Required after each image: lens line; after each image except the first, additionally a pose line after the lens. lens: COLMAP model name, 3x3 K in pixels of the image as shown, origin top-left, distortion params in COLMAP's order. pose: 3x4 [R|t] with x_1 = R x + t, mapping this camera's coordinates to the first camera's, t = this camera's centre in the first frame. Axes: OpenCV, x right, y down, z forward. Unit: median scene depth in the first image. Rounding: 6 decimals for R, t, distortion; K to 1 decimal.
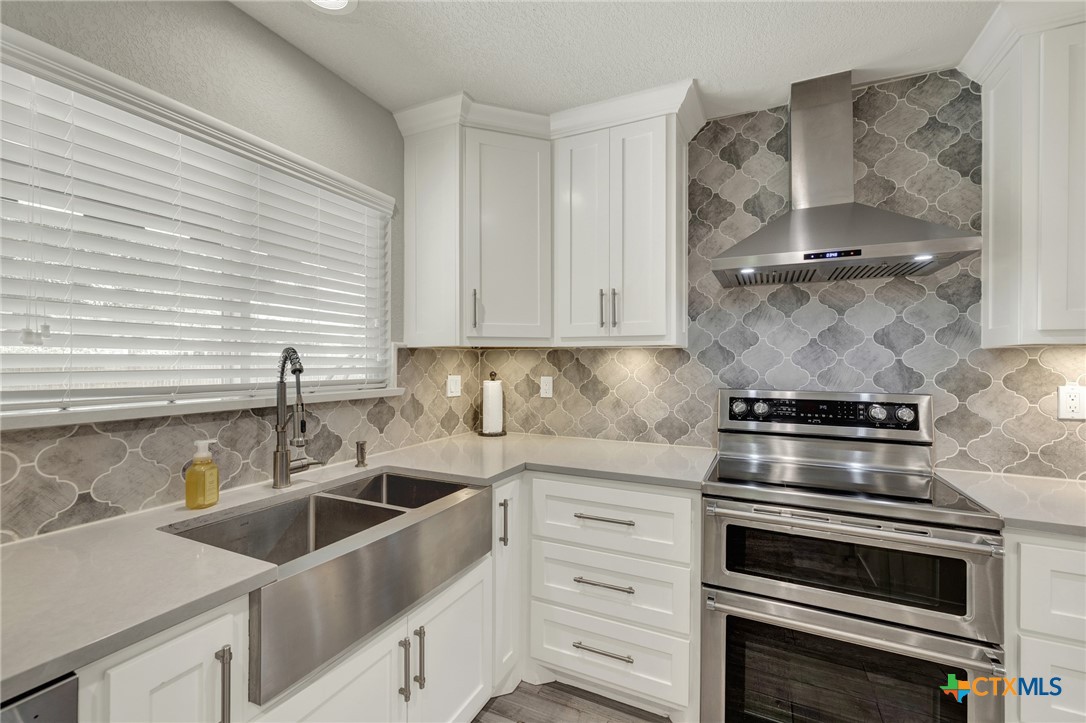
lens RADIAL K [[468.1, 0, 538.1], [0, 468.1, 361.4], [0, 0, 1]] dist [0.006521, -0.000124]
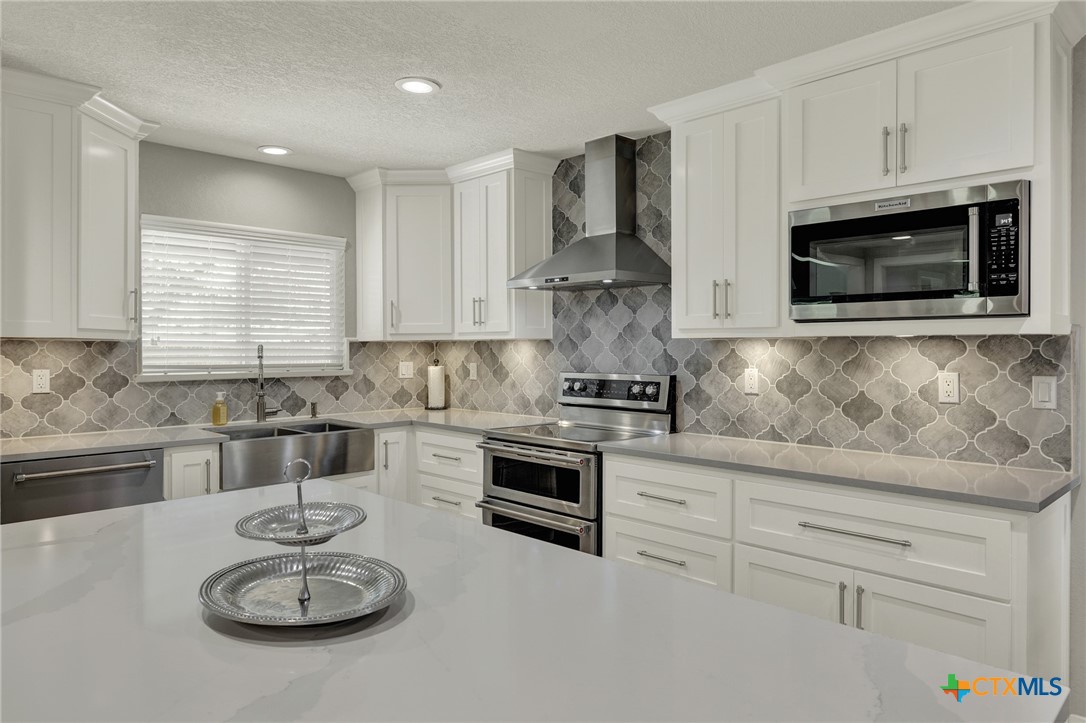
lens RADIAL K [[708.0, 0, 527.5], [0, 708.0, 356.7], [0, 0, 1]] dist [0.001303, 0.008265]
pose [[0.937074, -0.000641, -0.349129, 1.023963], [0.004914, 0.999923, 0.011353, -0.005868], [0.349095, -0.012354, 0.937006, -0.892336]]
